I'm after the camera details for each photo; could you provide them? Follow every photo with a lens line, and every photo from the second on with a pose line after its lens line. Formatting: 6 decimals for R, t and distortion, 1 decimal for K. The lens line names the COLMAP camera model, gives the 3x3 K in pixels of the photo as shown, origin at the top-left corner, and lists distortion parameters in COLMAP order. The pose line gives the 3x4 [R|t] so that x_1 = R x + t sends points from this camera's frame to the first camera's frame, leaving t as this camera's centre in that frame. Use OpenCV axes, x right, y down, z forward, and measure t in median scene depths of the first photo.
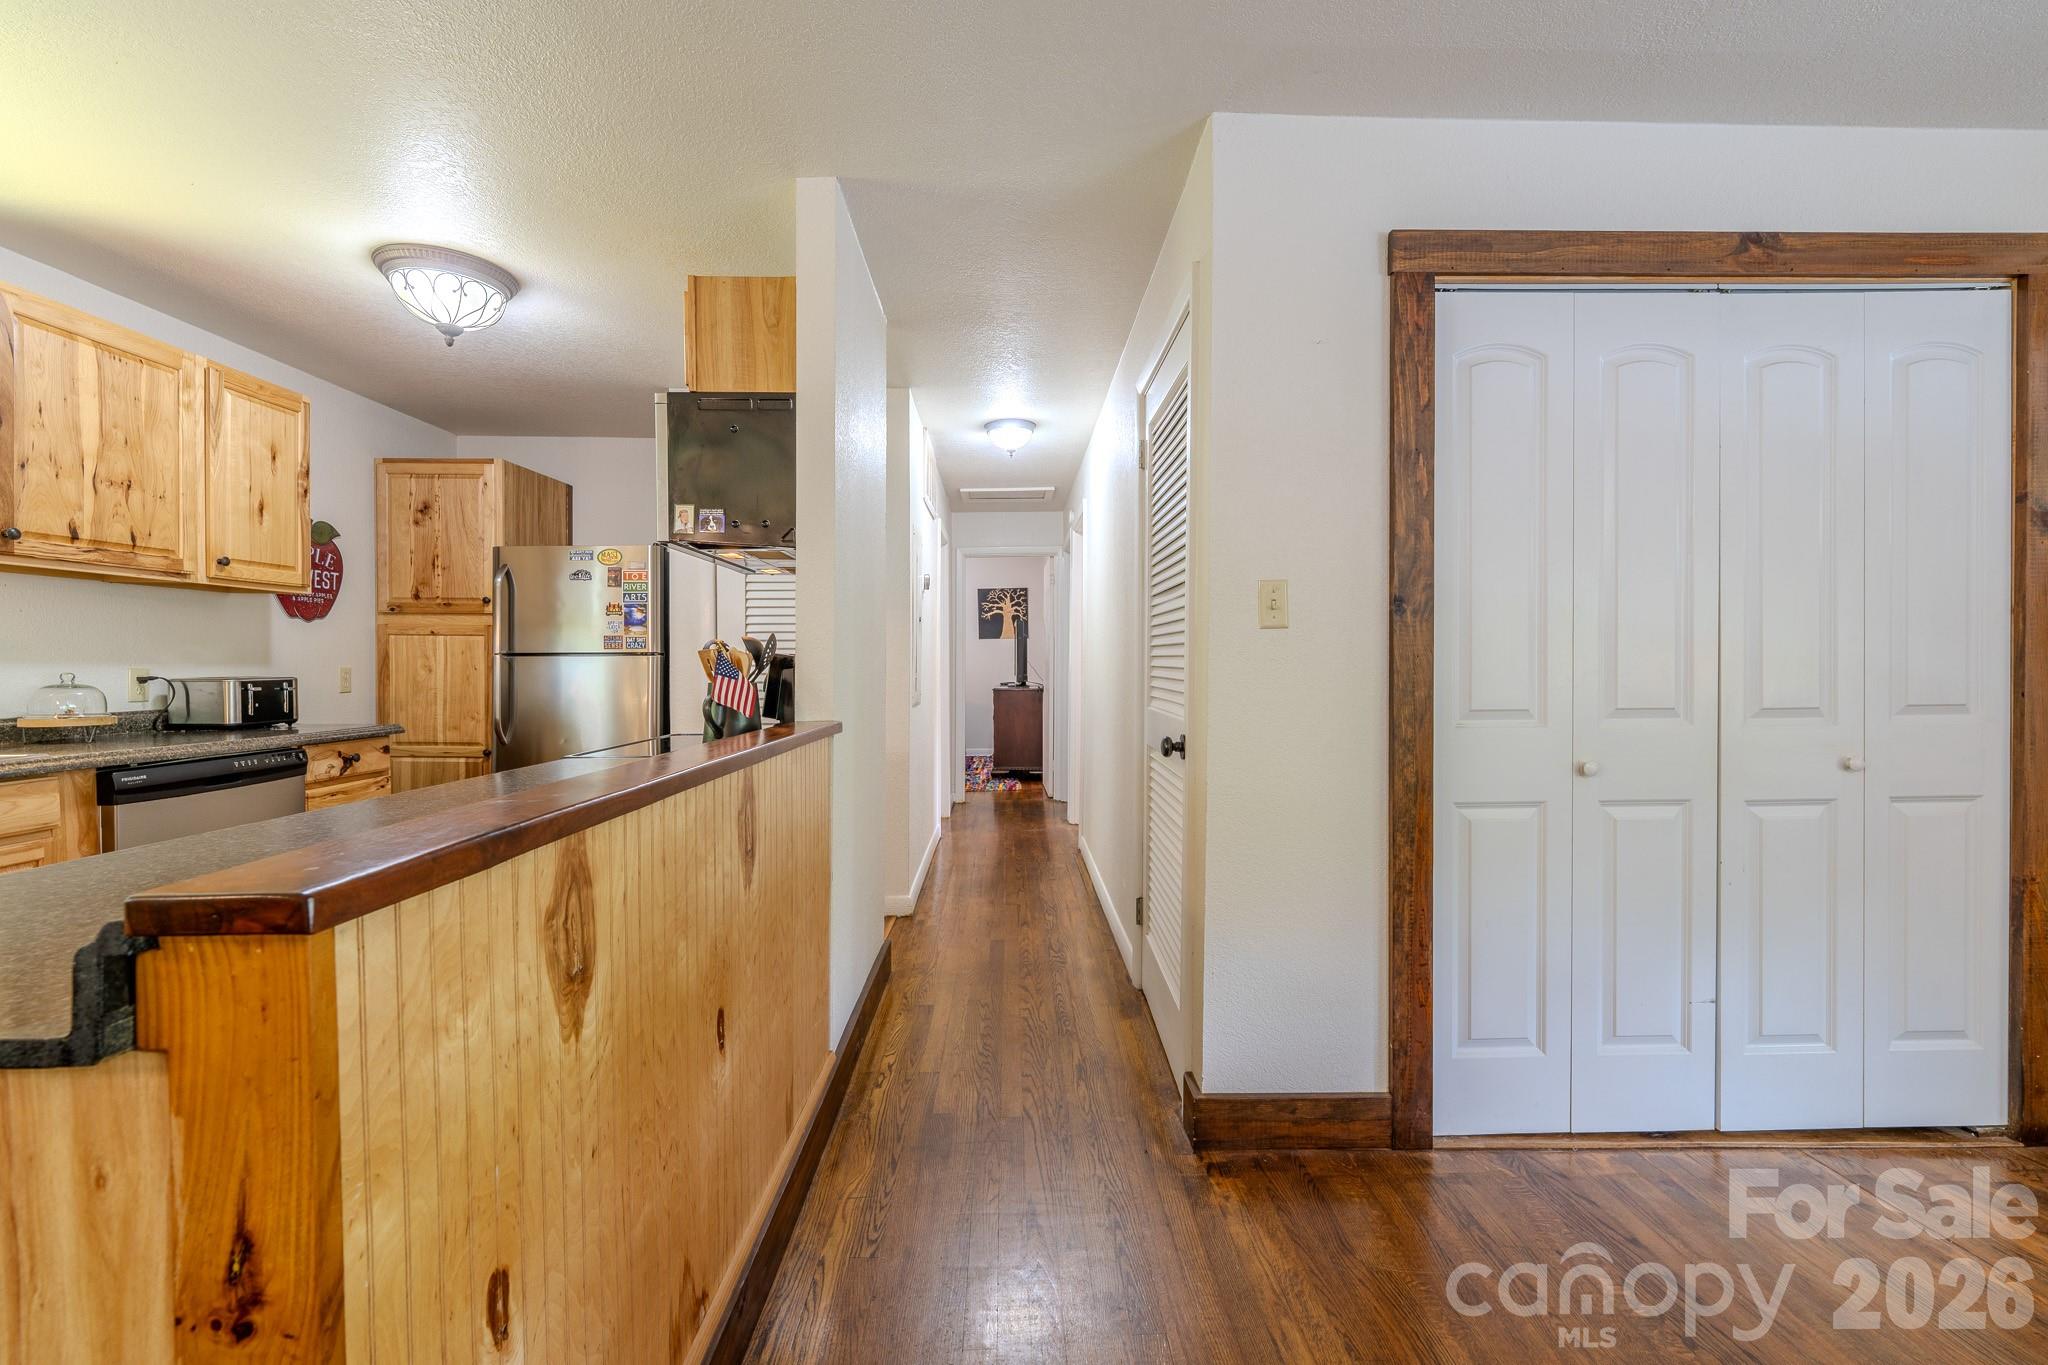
lens RADIAL K [[836.7, 0, 1018.3], [0, 836.7, 678.0], [0, 0, 1]] dist [0.001751, -0.002107]
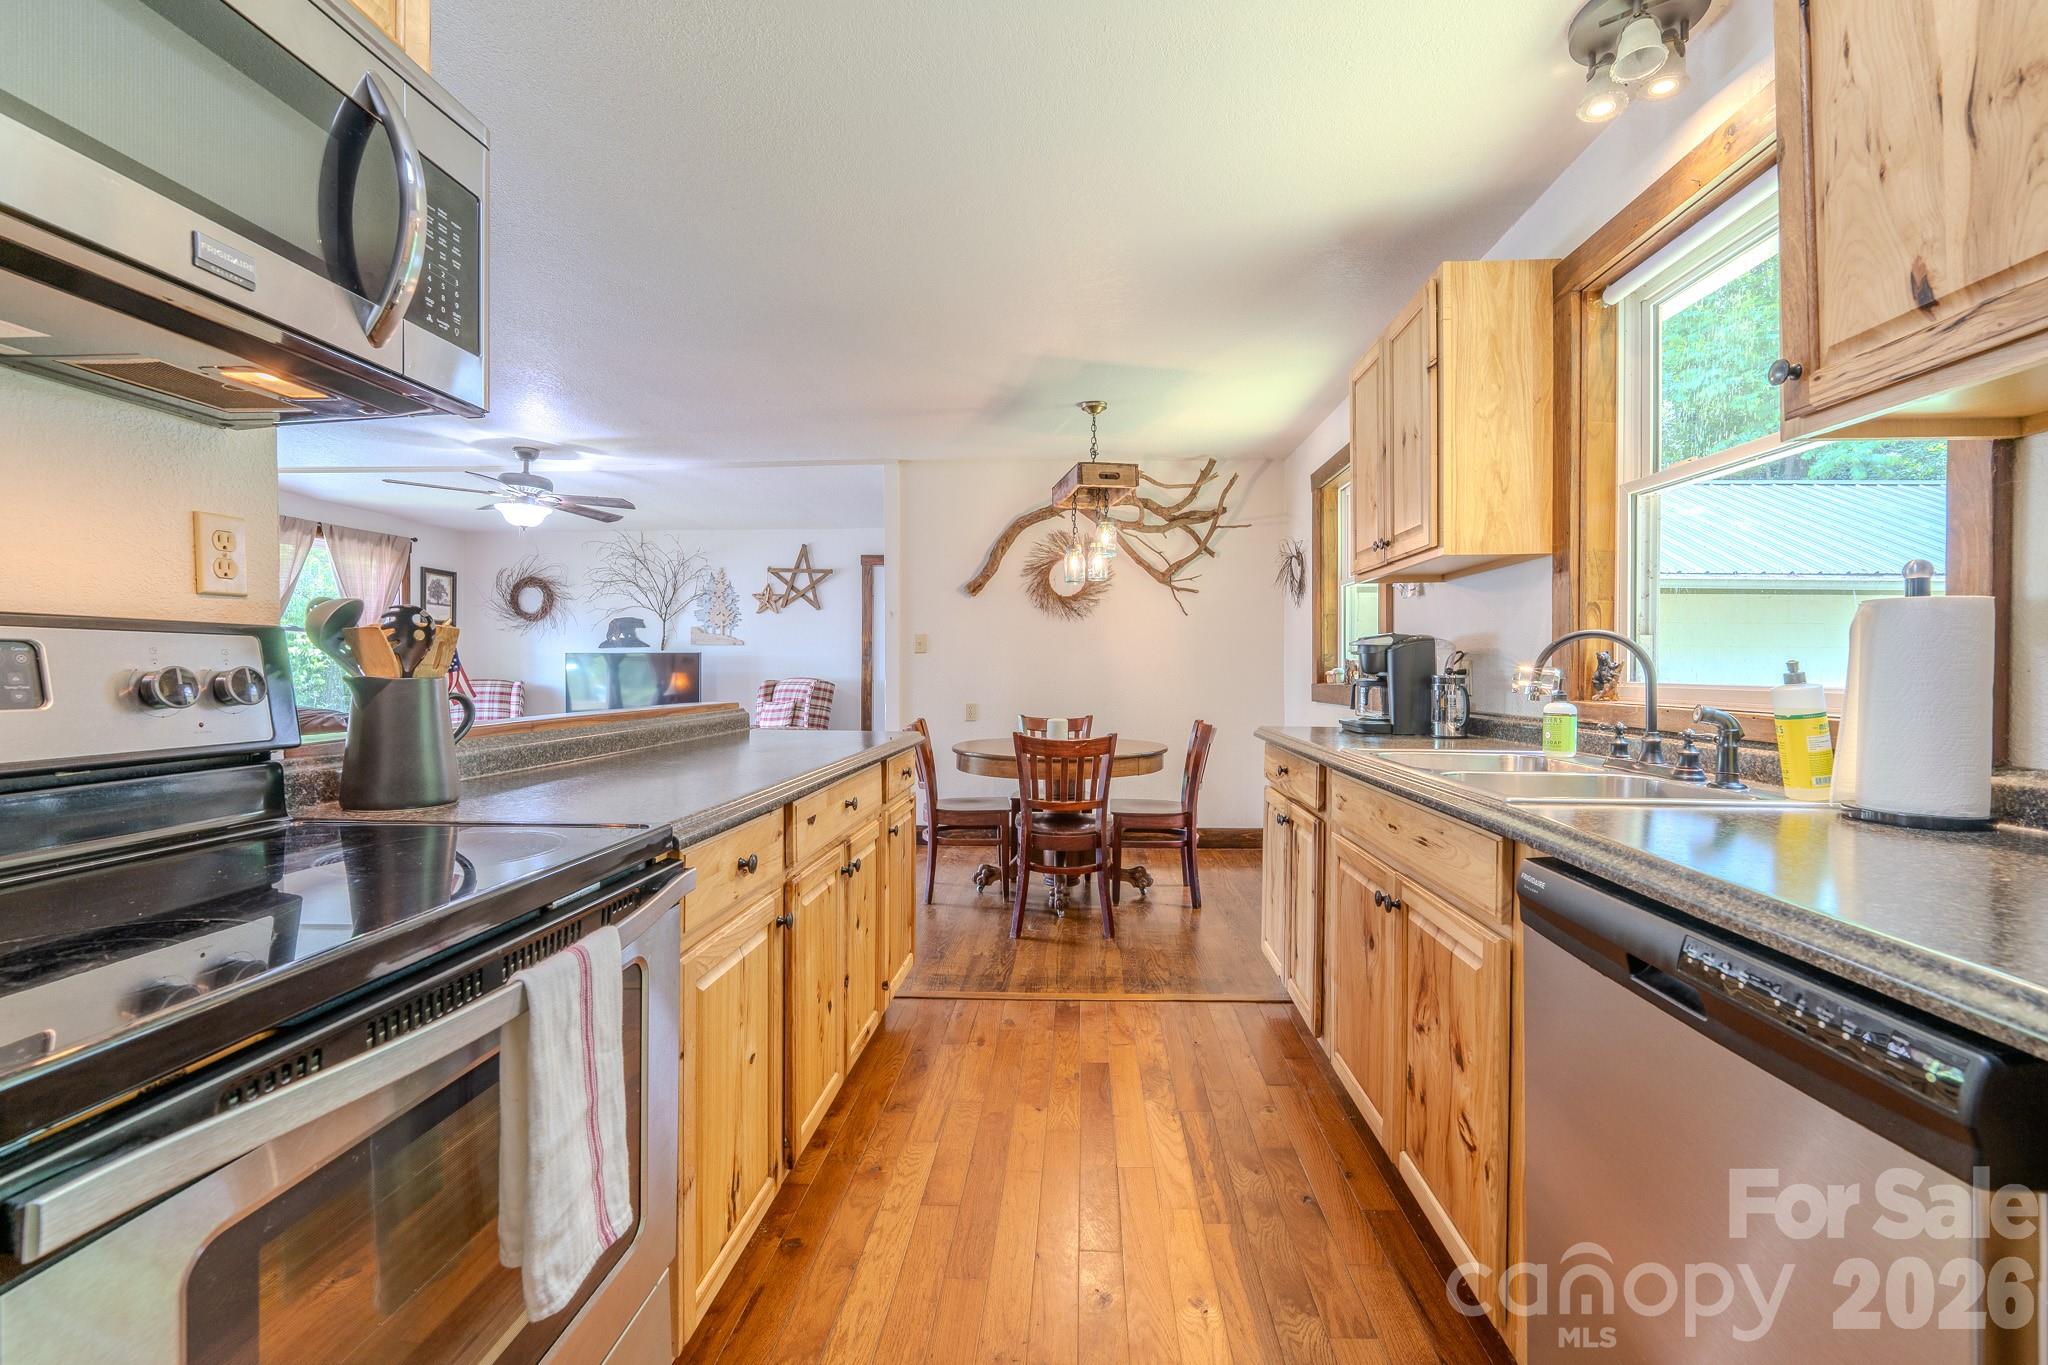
lens RADIAL K [[836.7, 0, 1068.2], [0, 836.7, 674.9], [0, 0, 1]] dist [0.001751, -0.002107]
pose [[-0.999309, 0.002499, 0.037084, -0.627562], [0.003502, 0.999629, 0.026998, -0.010077], [-0.037002, 0.027109, -0.998947, 1.158350]]
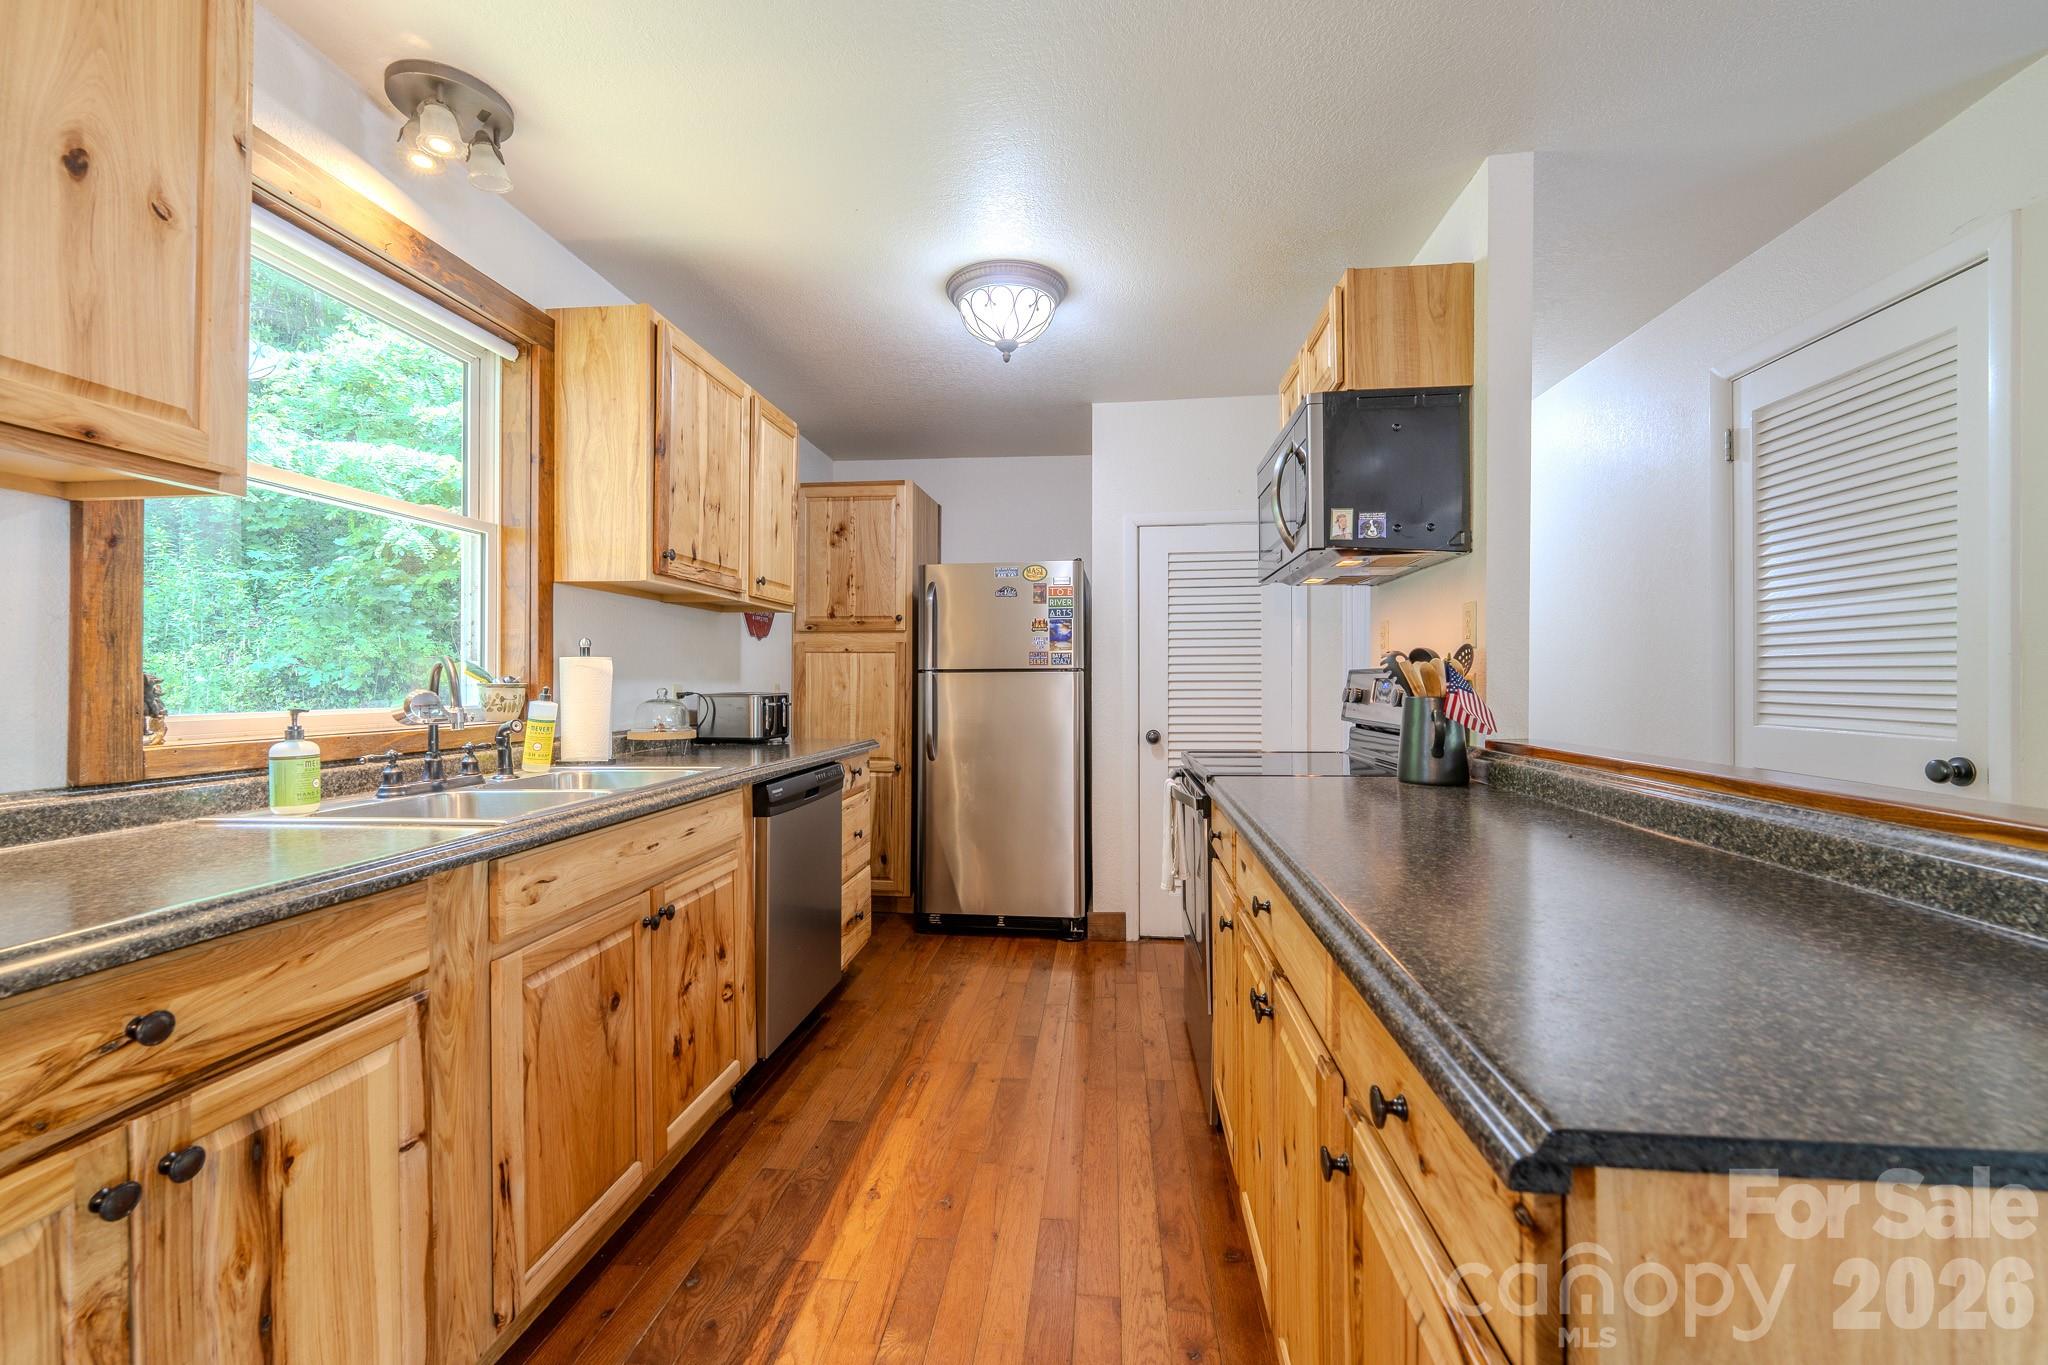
lens RADIAL K [[836.7, 0, 1030.9], [0, 836.7, 677.5], [0, 0, 1]] dist [0.001751, -0.002107]
pose [[0.992384, -0.003394, -0.123135, -0.486758], [0.000553, 0.999733, -0.023093, 0.004048], [0.123181, 0.022849, 0.992121, 0.016985]]
